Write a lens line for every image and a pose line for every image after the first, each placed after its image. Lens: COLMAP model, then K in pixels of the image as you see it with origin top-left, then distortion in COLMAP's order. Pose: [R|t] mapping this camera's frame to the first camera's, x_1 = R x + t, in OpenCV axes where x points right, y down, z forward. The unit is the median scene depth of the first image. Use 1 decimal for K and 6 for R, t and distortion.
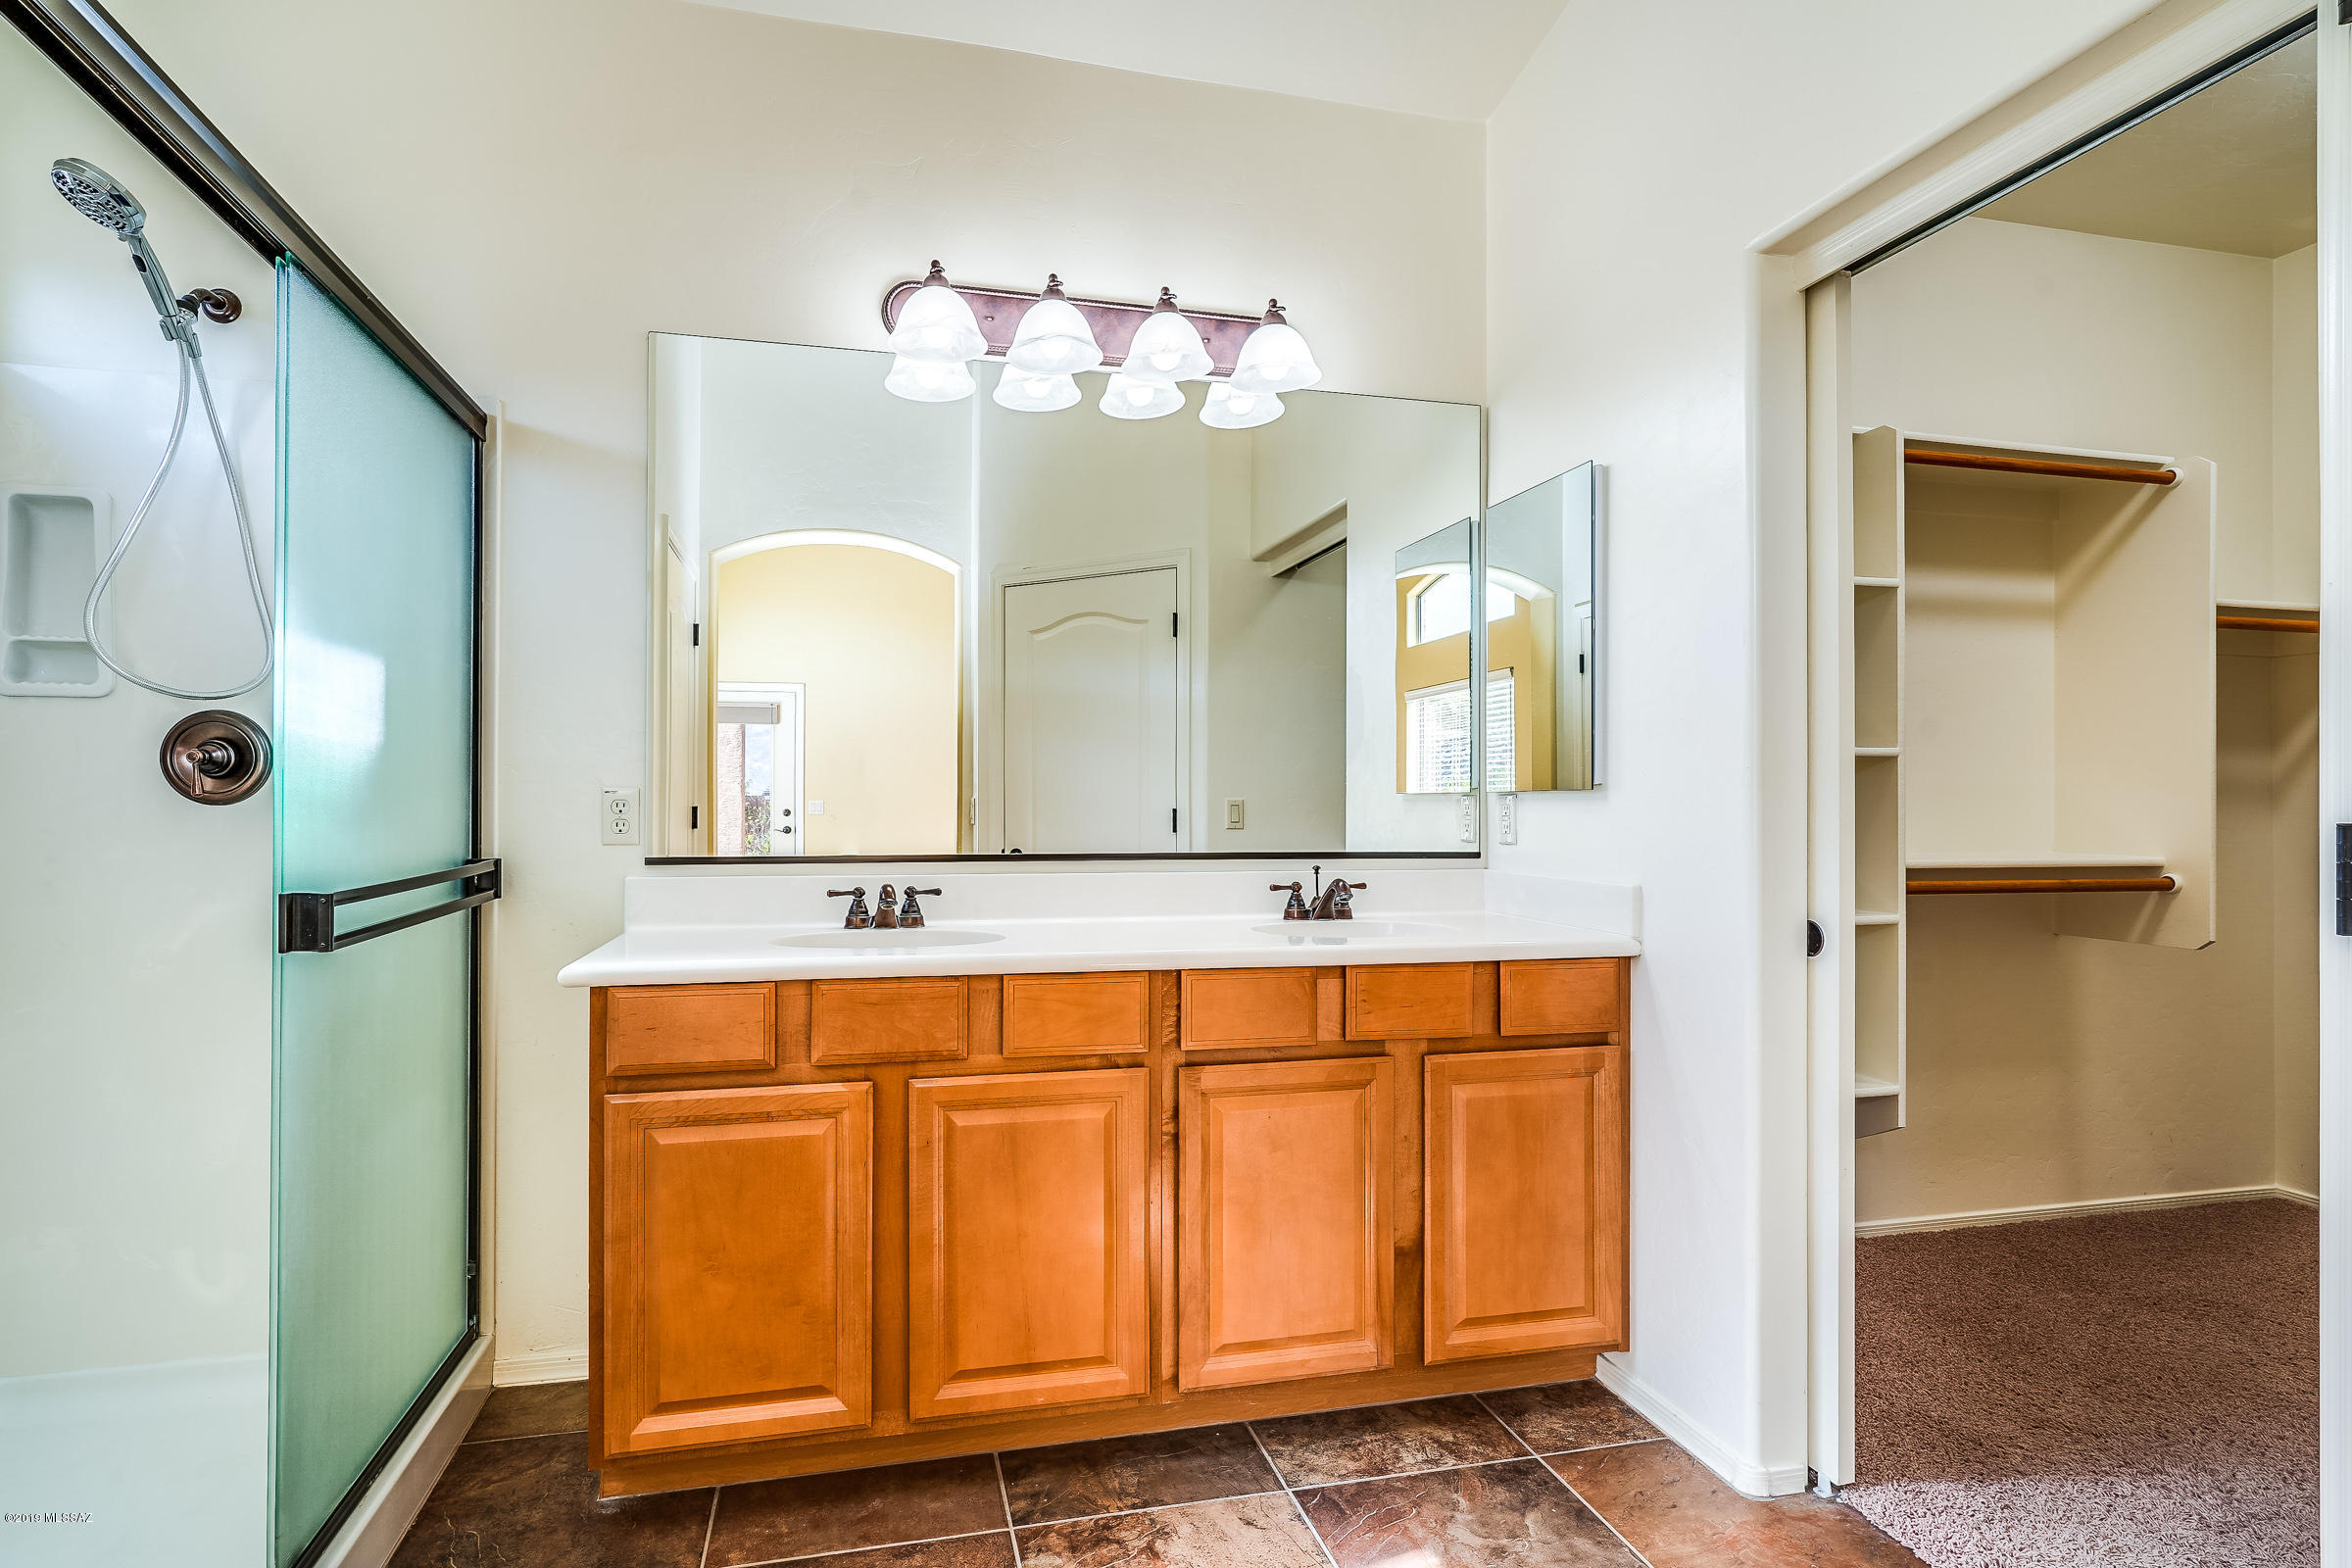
lens RADIAL K [[1231.2, 0, 1170.0], [0, 1231.2, 790.5], [0, 0, 1]] dist [-0.001229, 0.000347]
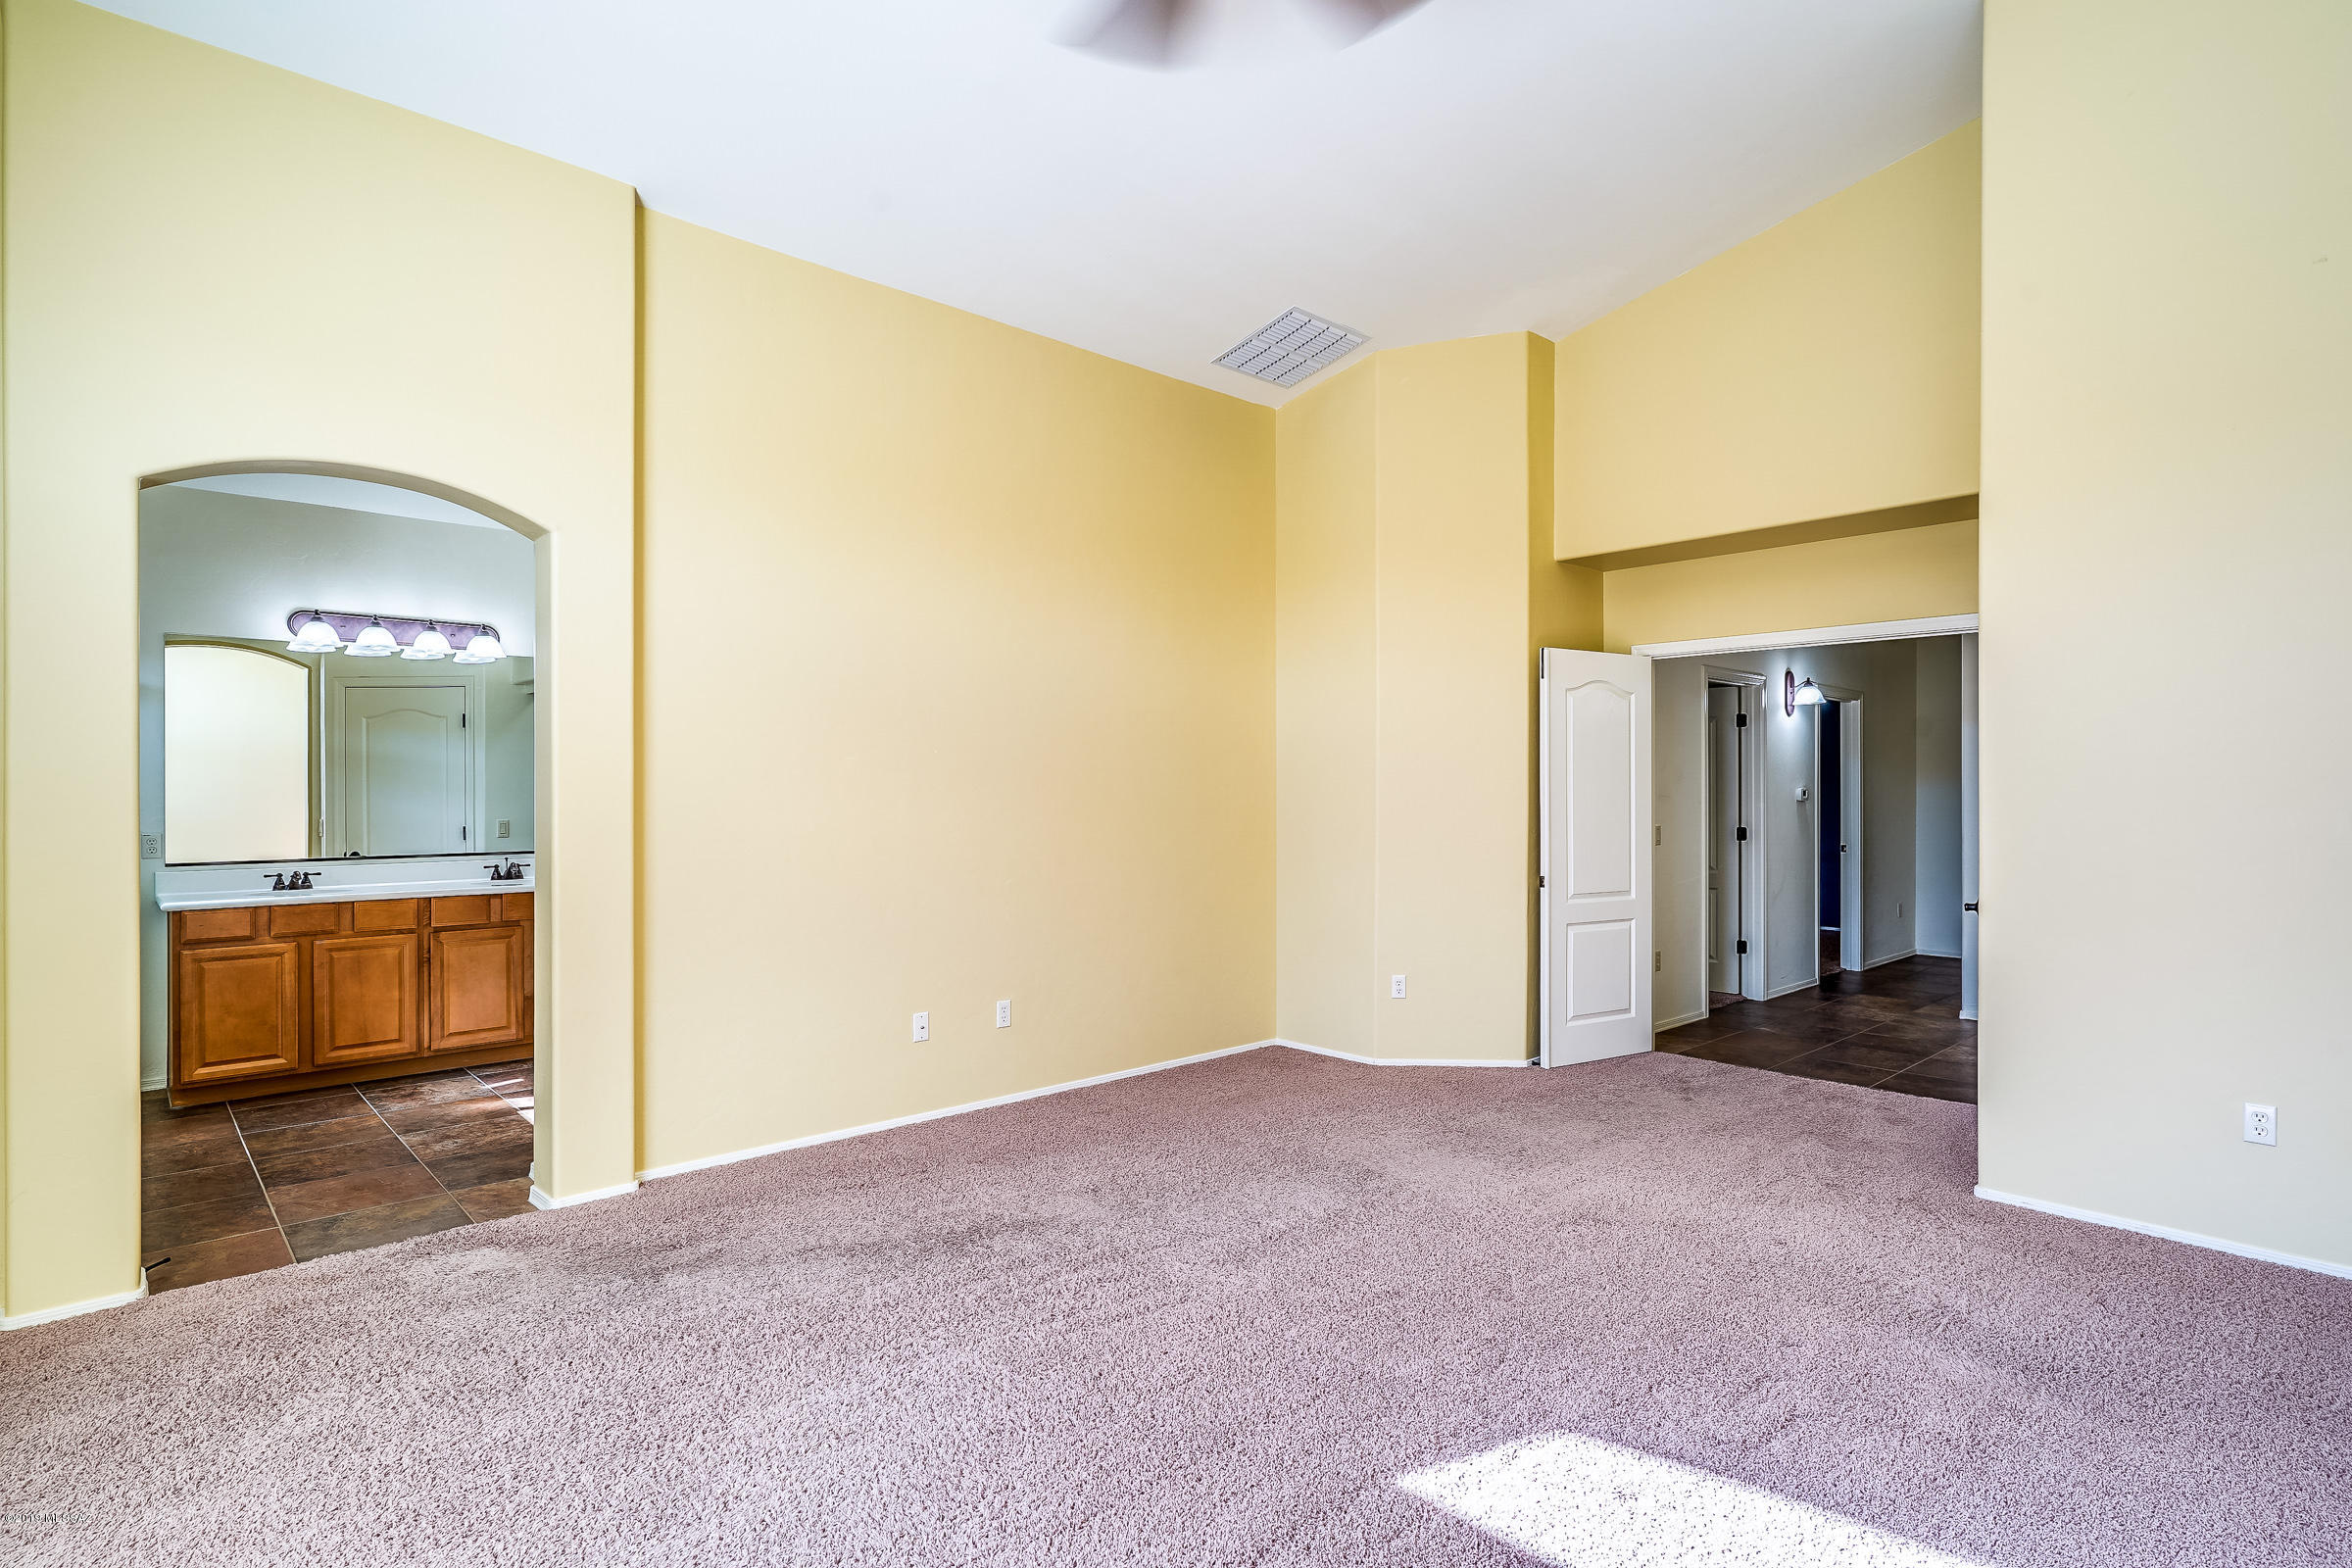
lens RADIAL K [[1231.2, 0, 1171.9], [0, 1231.2, 782.0], [0, 0, 1]] dist [-0.001229, 0.000347]
pose [[0.894043, -0.007153, 0.447925, 0.266327], [0.004673, 0.999967, 0.006641, -0.124965], [-0.447957, -0.003844, 0.894047, -2.251635]]
